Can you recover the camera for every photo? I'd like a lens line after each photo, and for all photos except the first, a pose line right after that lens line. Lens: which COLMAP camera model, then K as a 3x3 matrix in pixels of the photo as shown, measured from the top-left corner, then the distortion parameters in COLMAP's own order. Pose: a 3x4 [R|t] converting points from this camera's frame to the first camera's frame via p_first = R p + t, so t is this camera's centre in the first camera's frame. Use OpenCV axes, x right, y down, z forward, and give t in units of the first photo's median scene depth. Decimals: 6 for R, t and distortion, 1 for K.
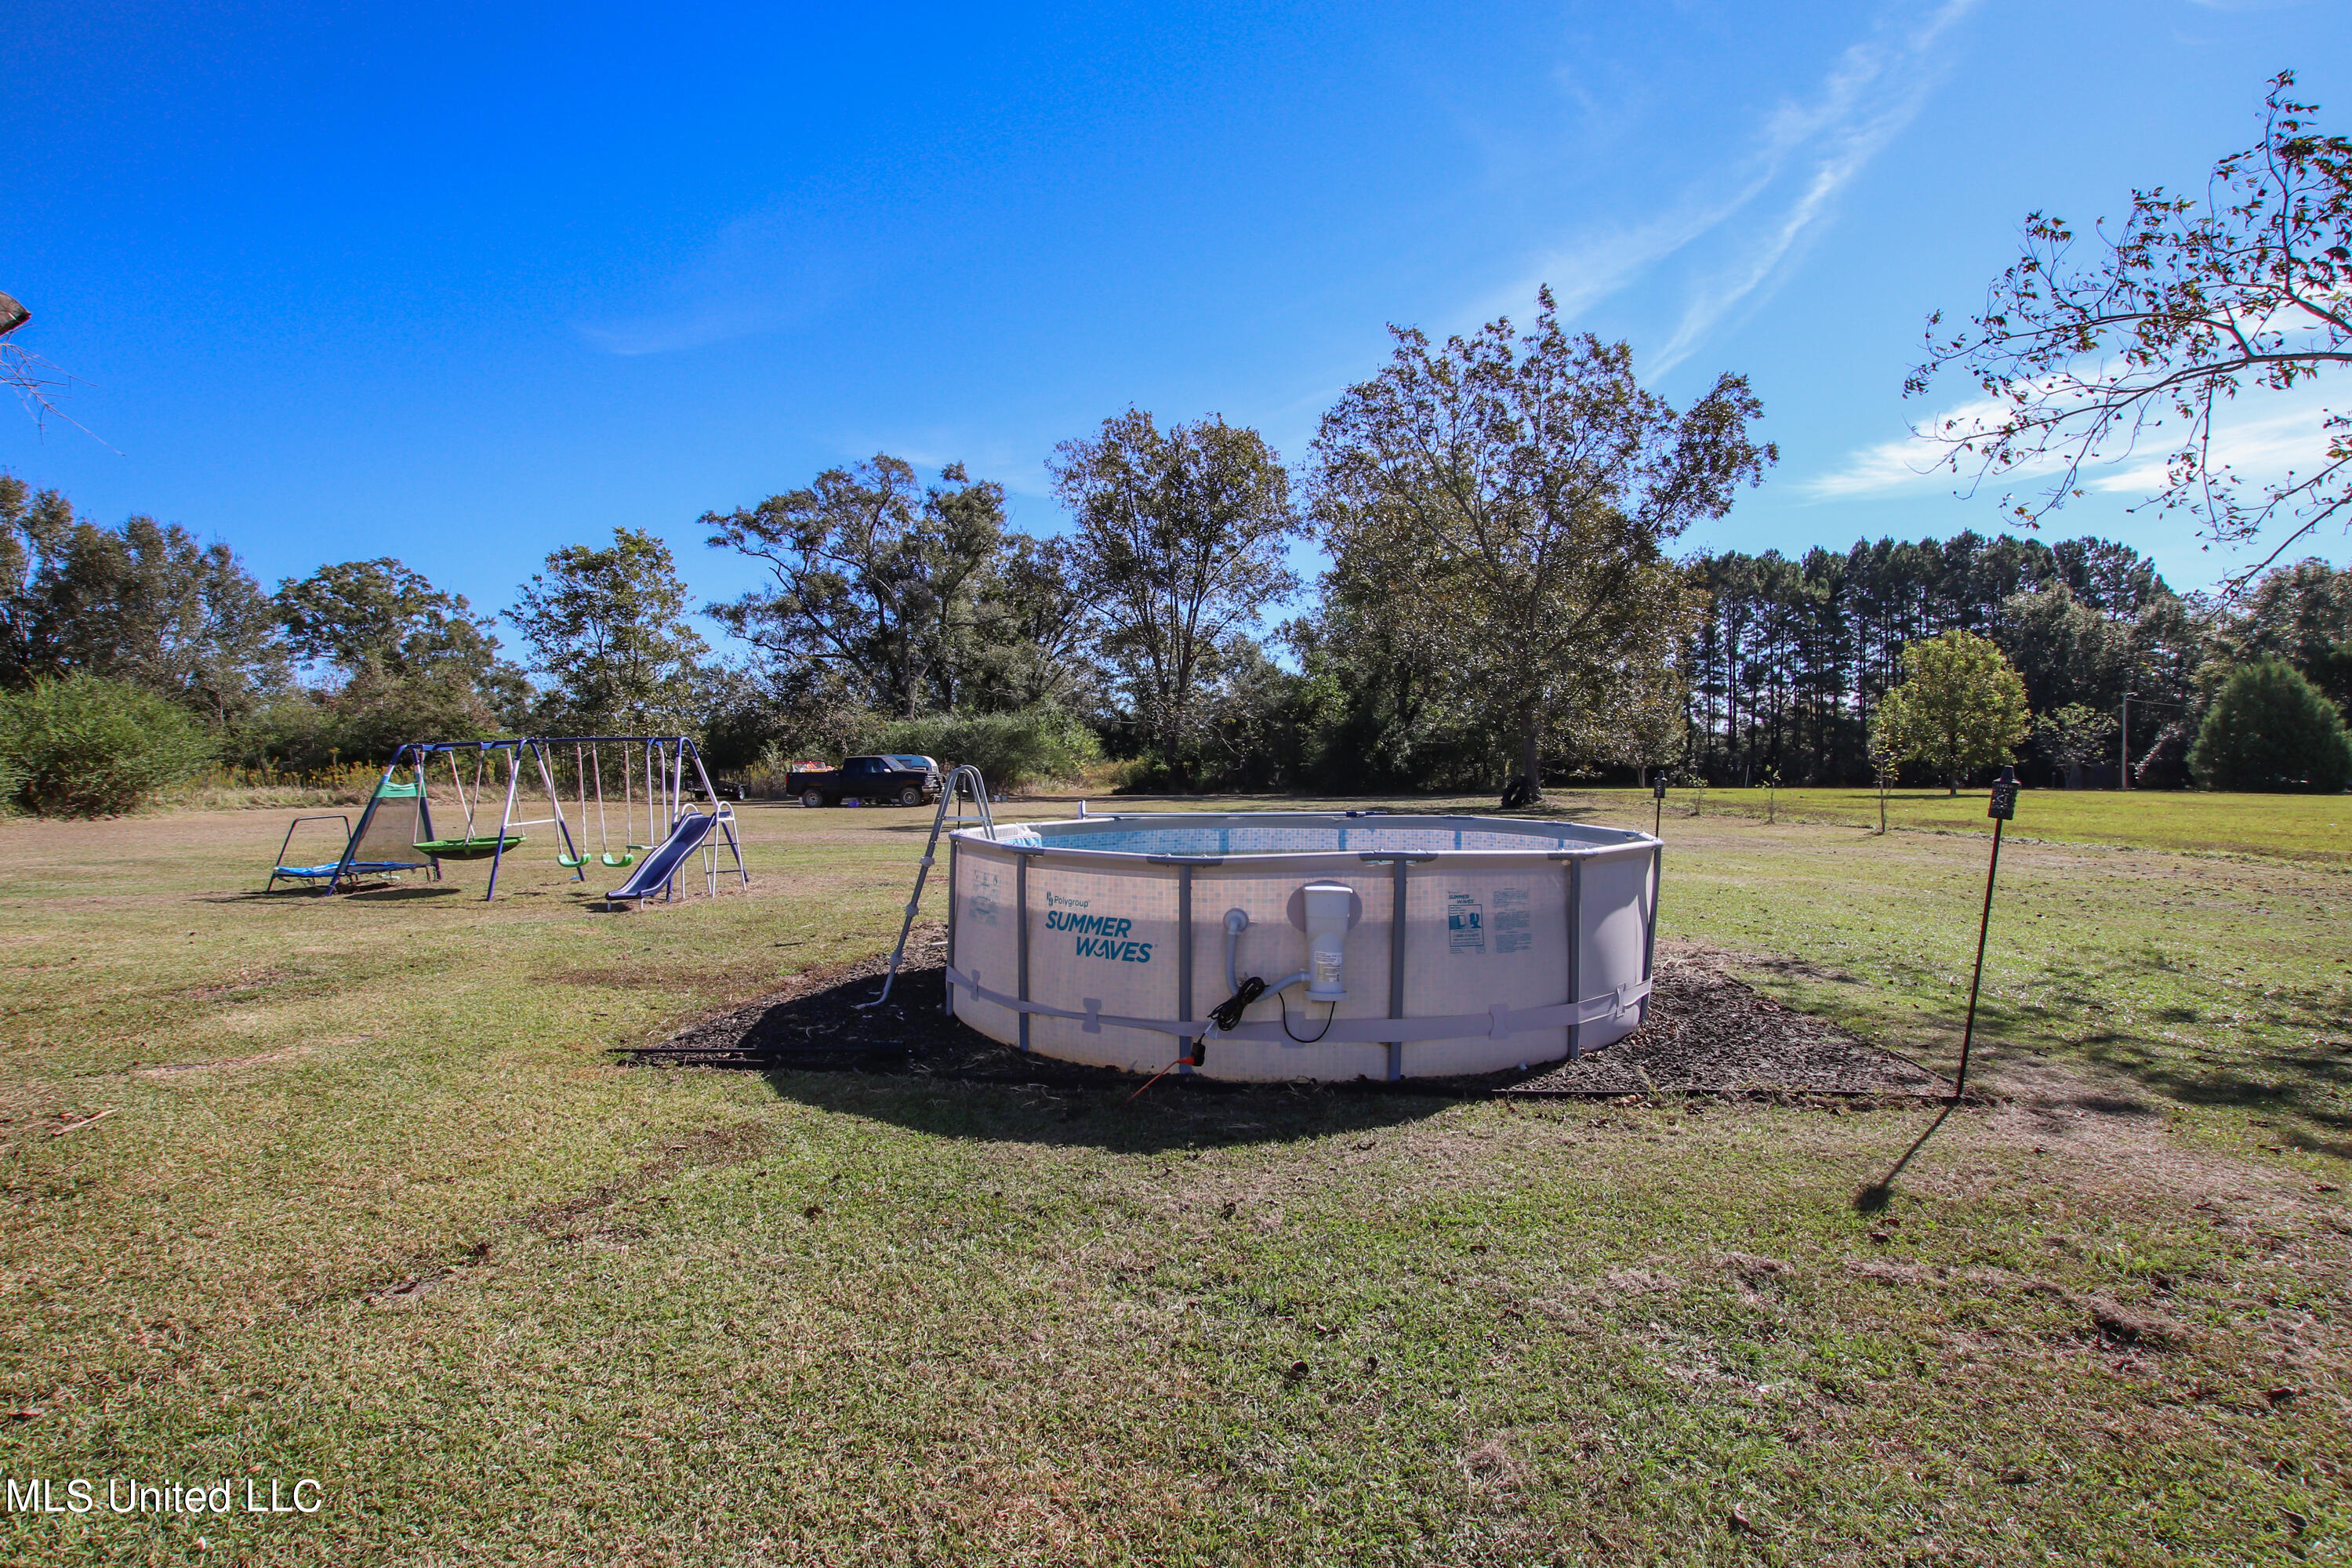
lens RADIAL K [[1100.3, 0, 1177.8], [0, 1100.3, 801.8], [0, 0, 1]] dist [-0.031292, 0.000360]
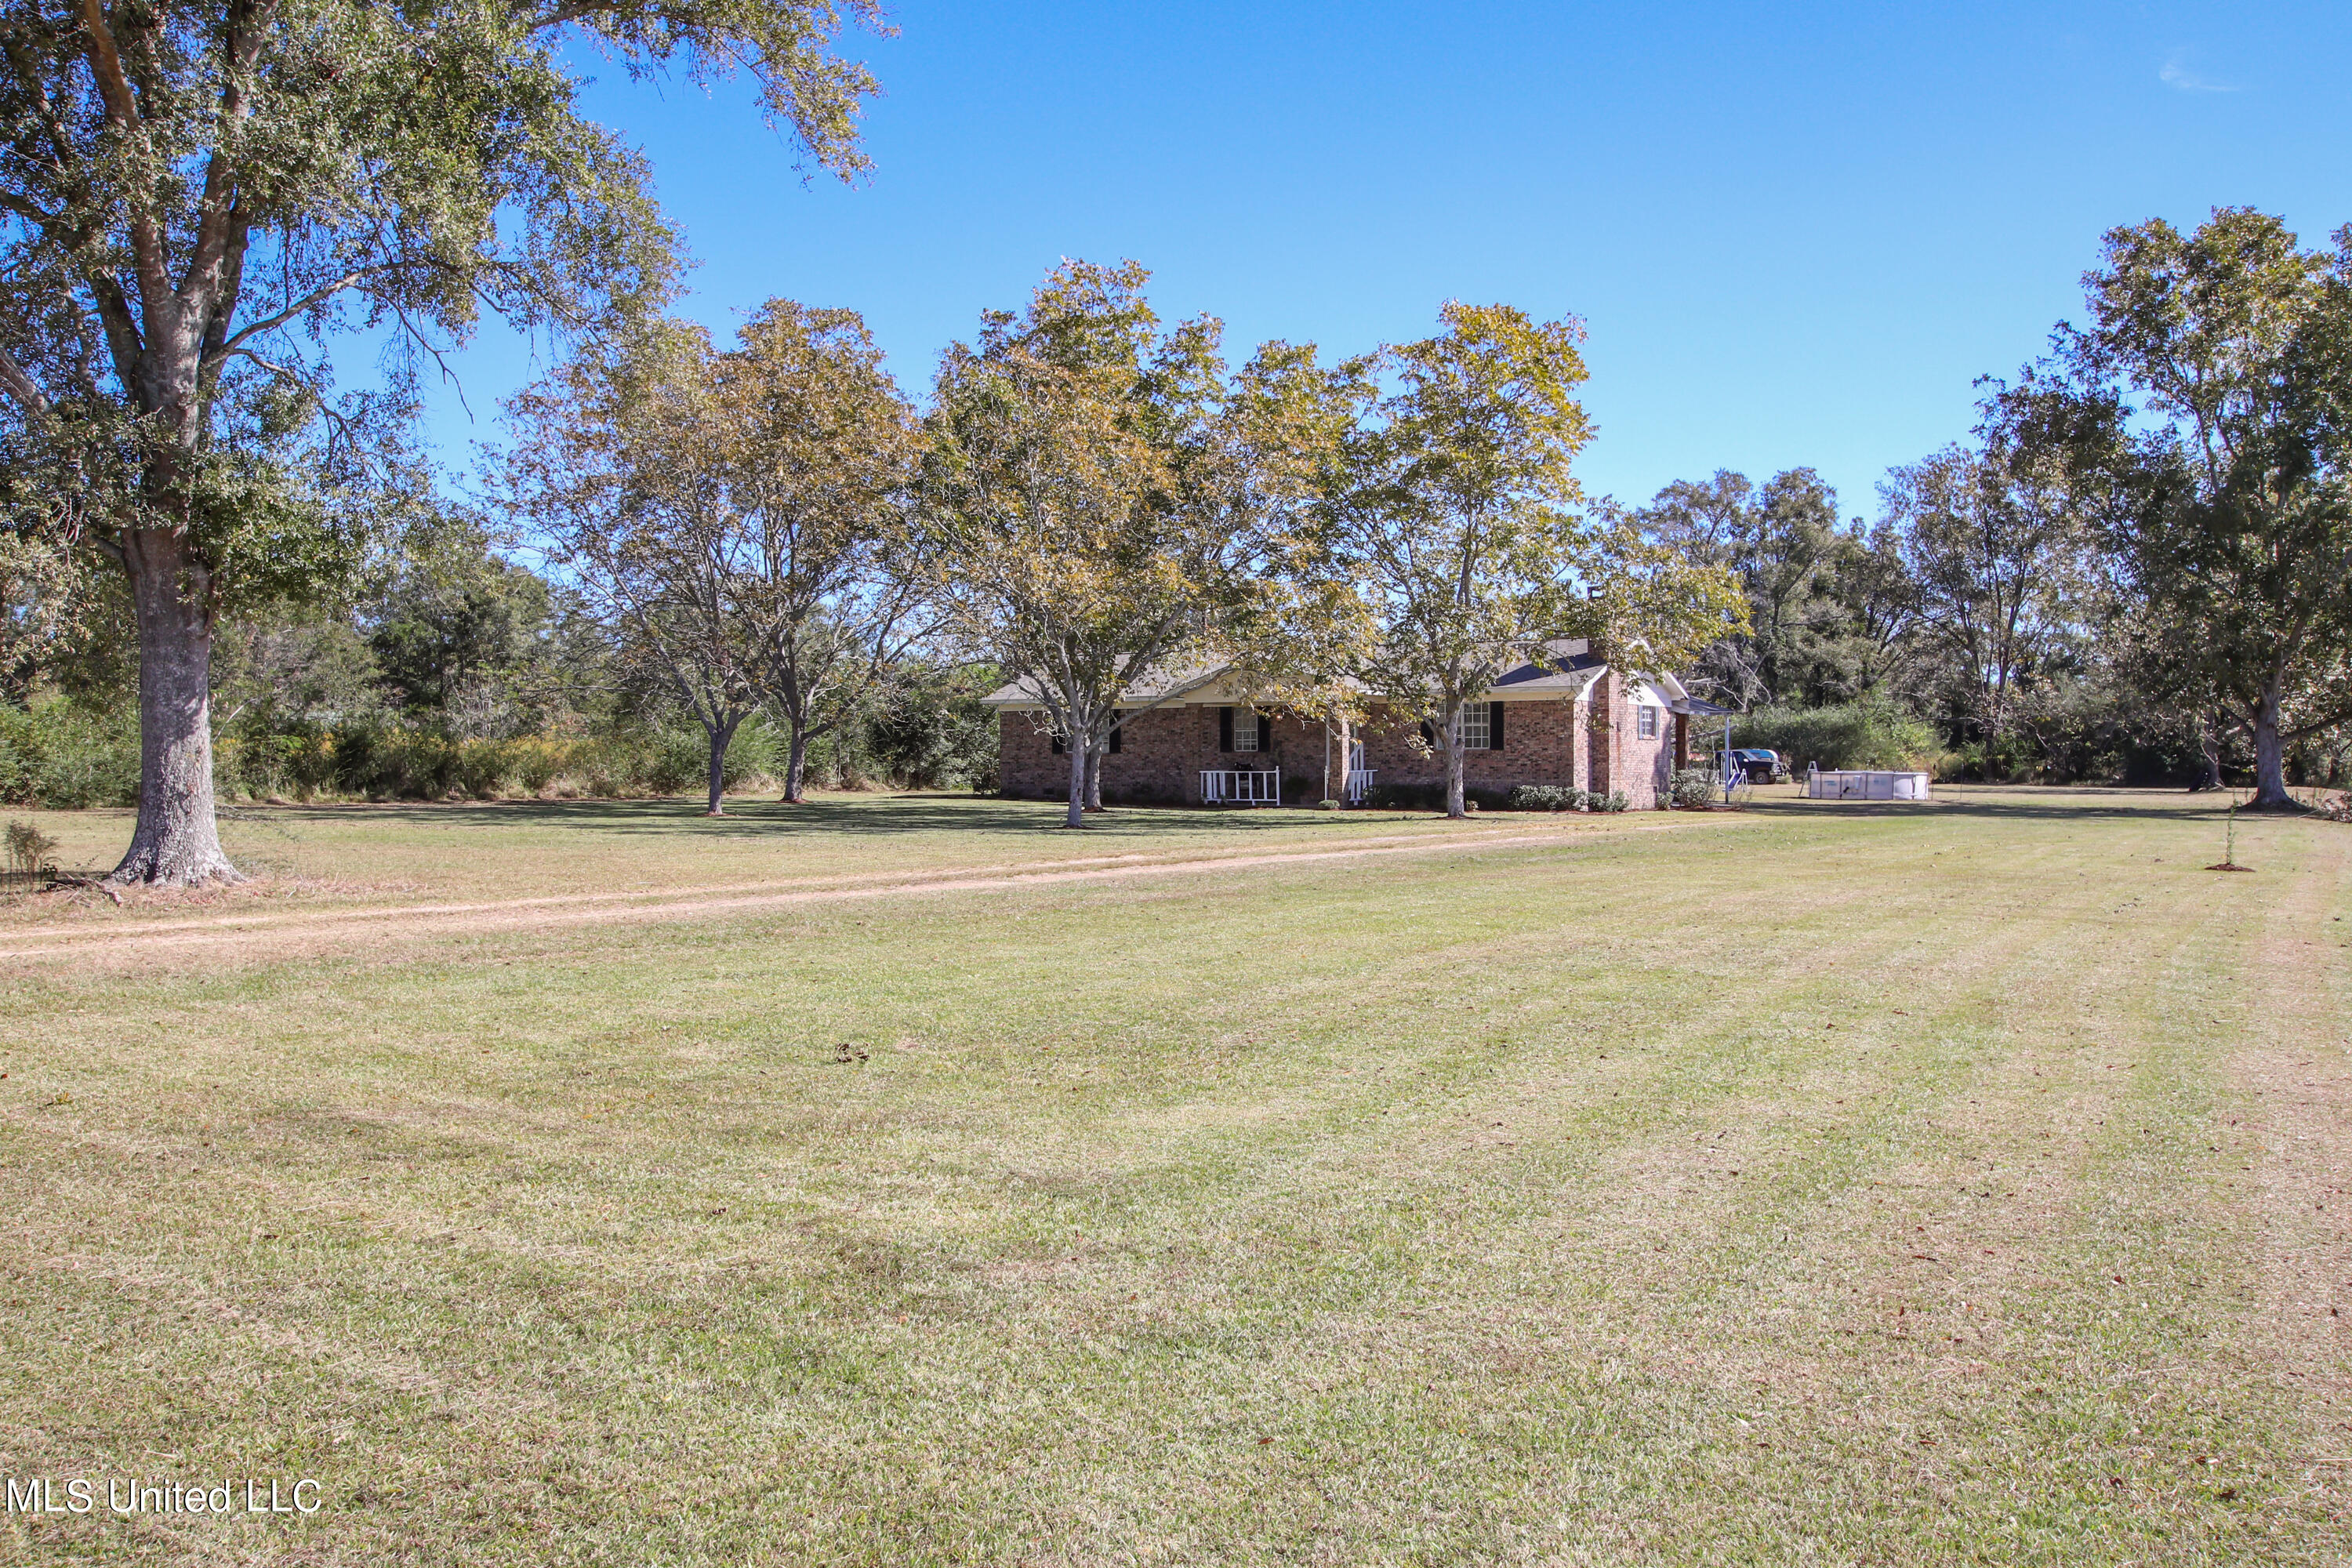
lens RADIAL K [[2098.2, 0, 1176.0], [0, 2098.2, 784.0], [0, 0, 1]] dist [-0.000086, -0.004202]
pose [[0.892960, 0.015872, -0.449855, 0.195555], [-0.023437, 0.999662, -0.011251, 0.032208], [0.449525, 0.020590, 0.893031, -1.133365]]
